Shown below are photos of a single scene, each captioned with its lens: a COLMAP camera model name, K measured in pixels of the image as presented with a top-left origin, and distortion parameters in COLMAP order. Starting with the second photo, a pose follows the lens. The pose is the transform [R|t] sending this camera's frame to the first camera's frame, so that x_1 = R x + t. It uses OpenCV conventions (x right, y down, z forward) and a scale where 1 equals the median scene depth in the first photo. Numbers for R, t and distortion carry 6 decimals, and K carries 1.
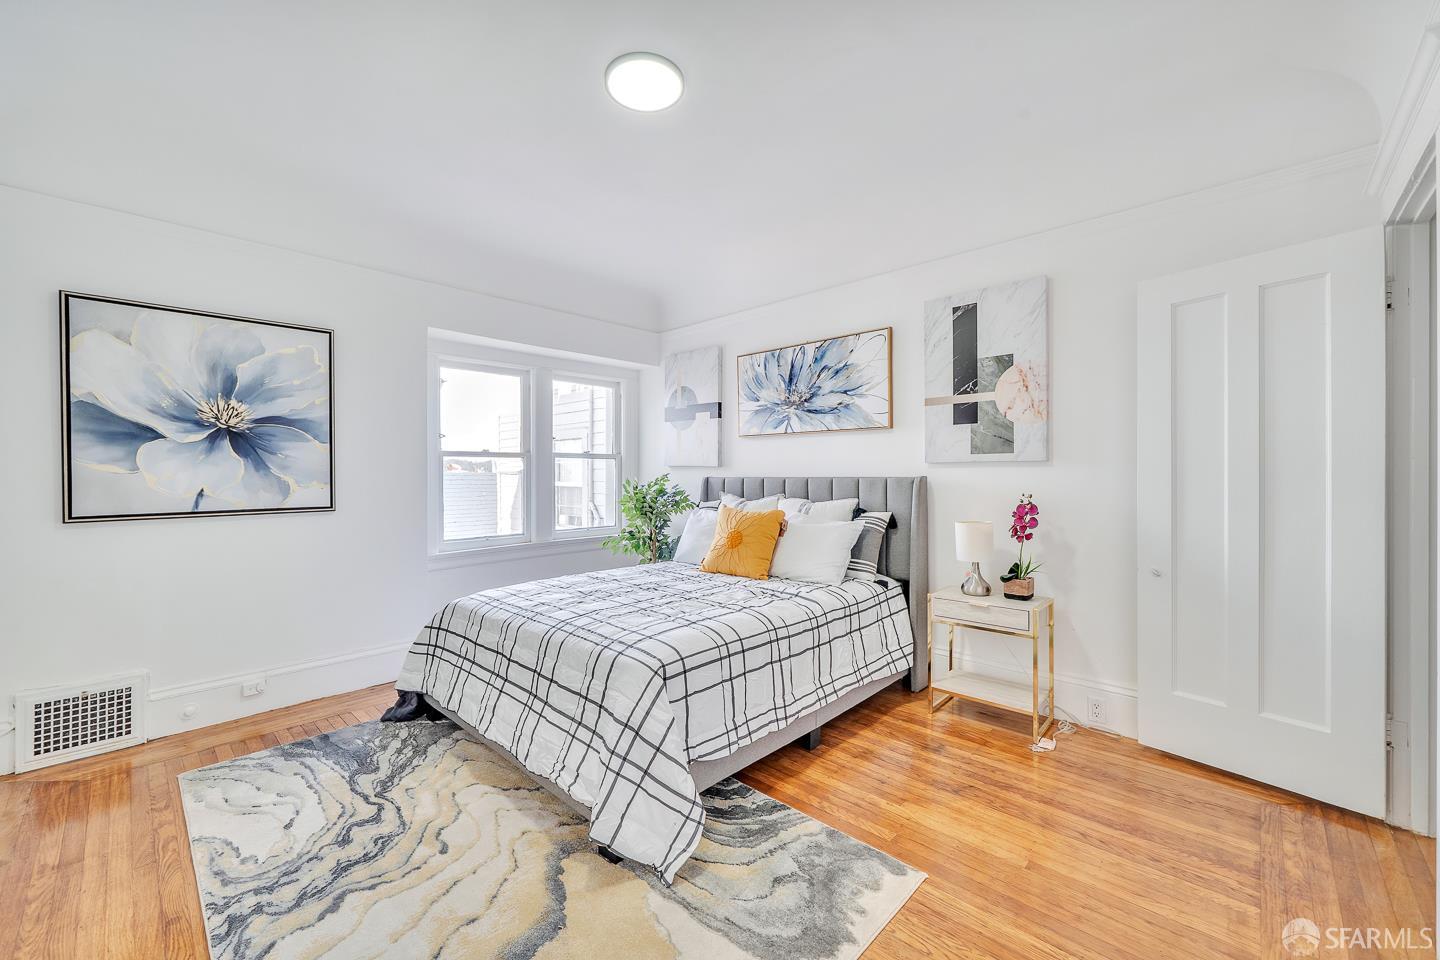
lens RADIAL K [[573.4, 0, 724.8], [0, 573.4, 473.7], [0, 0, 1]] dist [-0.000941, -0.000089]
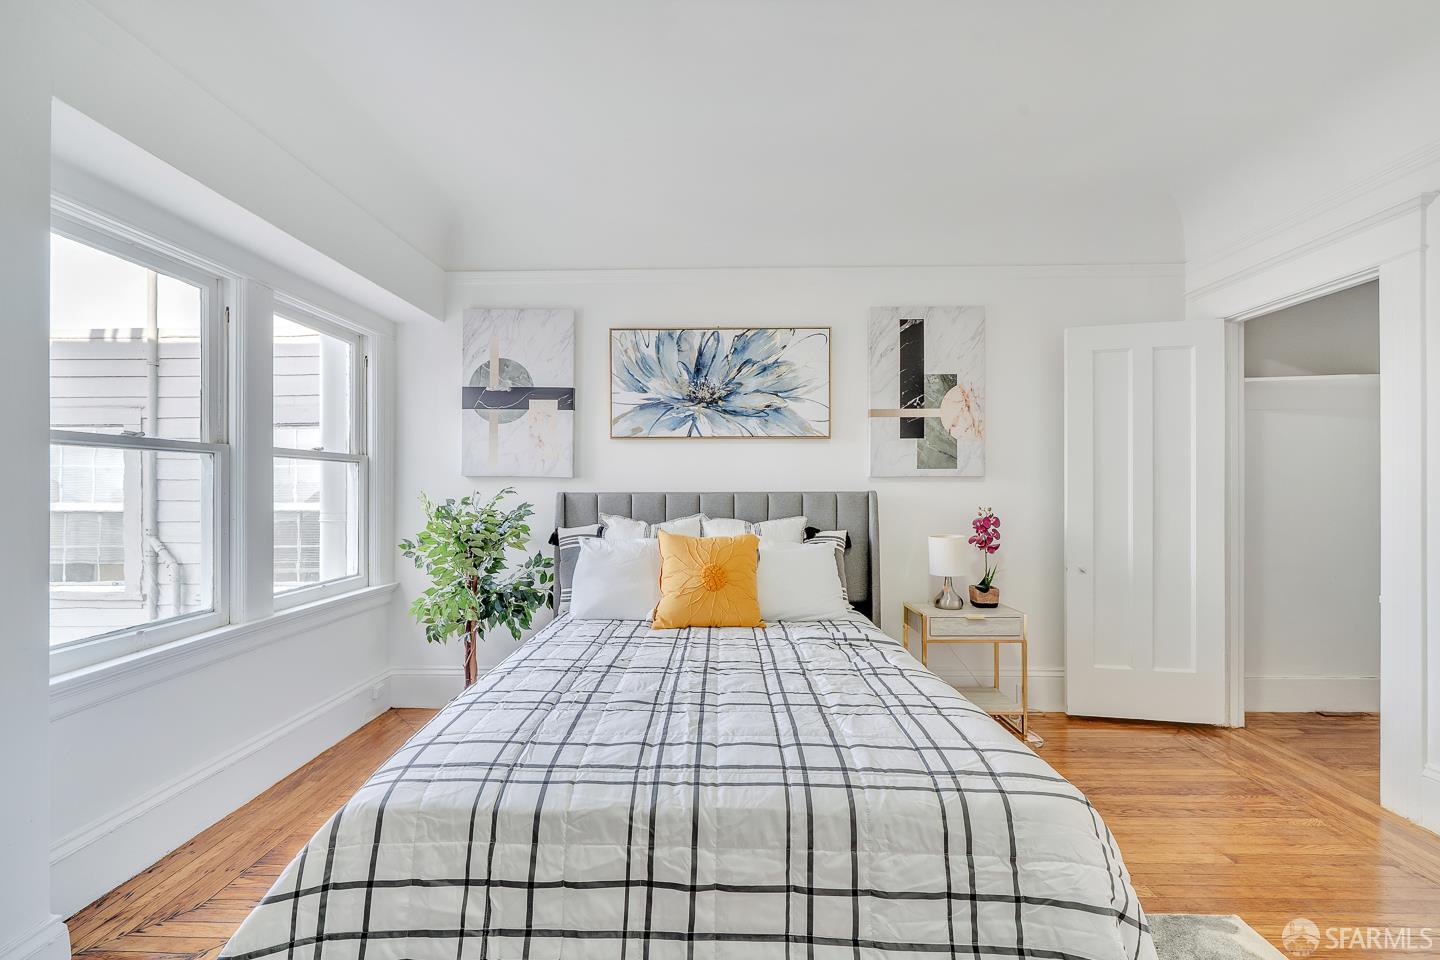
lens RADIAL K [[580.2, 0, 719.6], [0, 580.2, 485.5], [0, 0, 1]] dist [0.000055, -0.000148]
pose [[0.742378, 0.003689, 0.669971, -0.428807], [-0.001451, 0.999991, -0.003898, -0.000297], [-0.669980, 0.001922, 0.742377, 0.403283]]
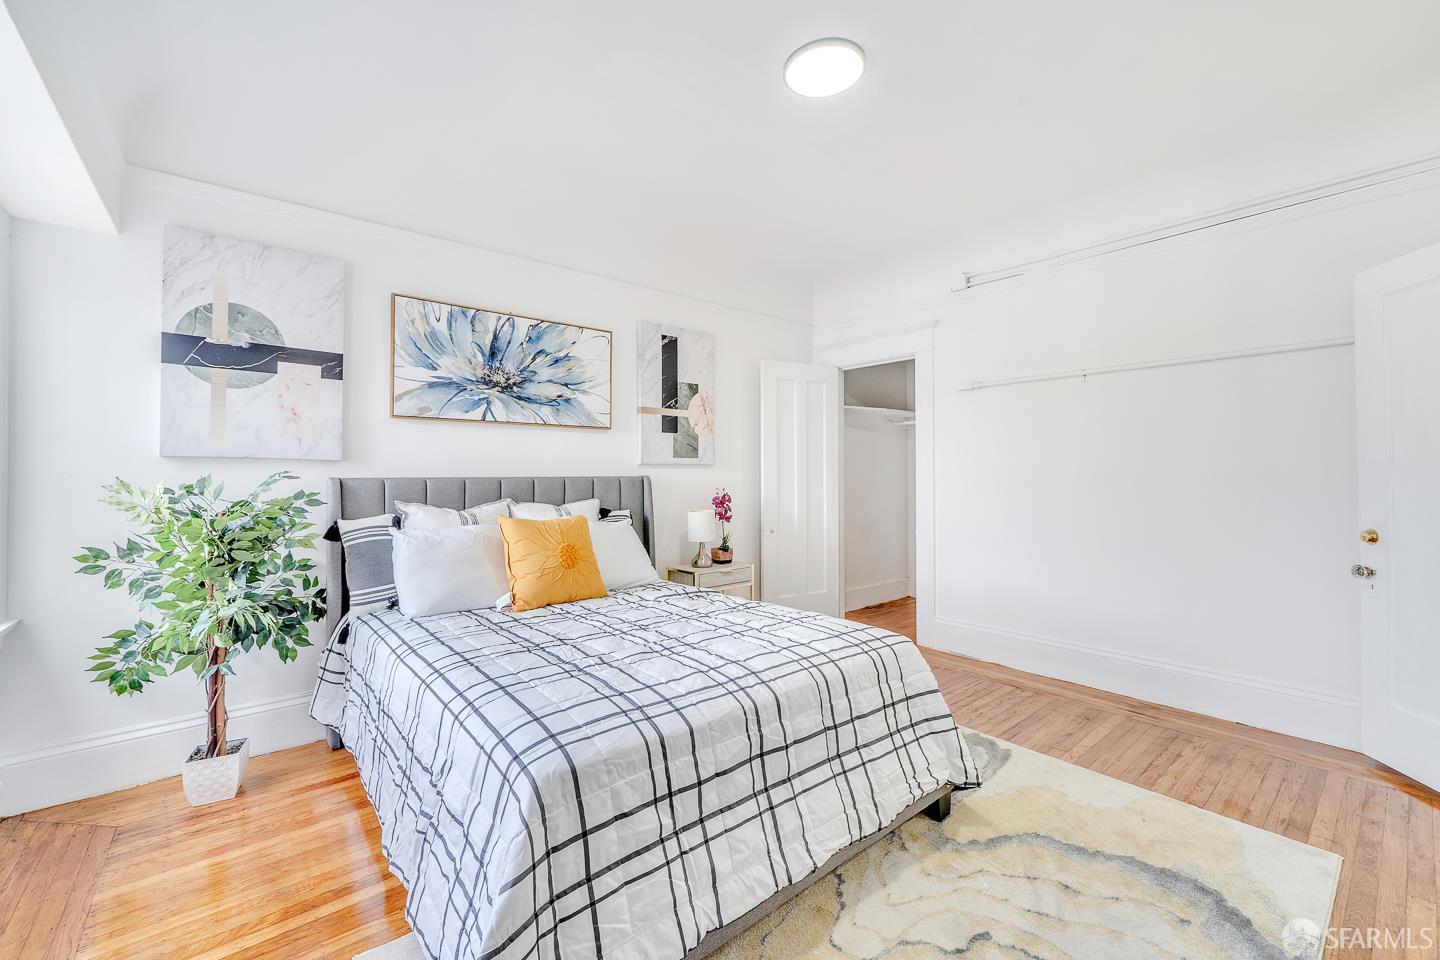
lens RADIAL K [[581.1, 0, 720.0], [0, 581.1, 465.7], [0, 0, 1]] dist [0.000562, -0.000360]
pose [[0.122839, 0.016703, 0.992286, -0.676290], [-0.000285, 0.999859, -0.016795, 0.003578], [-0.992427, 0.001780, 0.122826, 0.629138]]
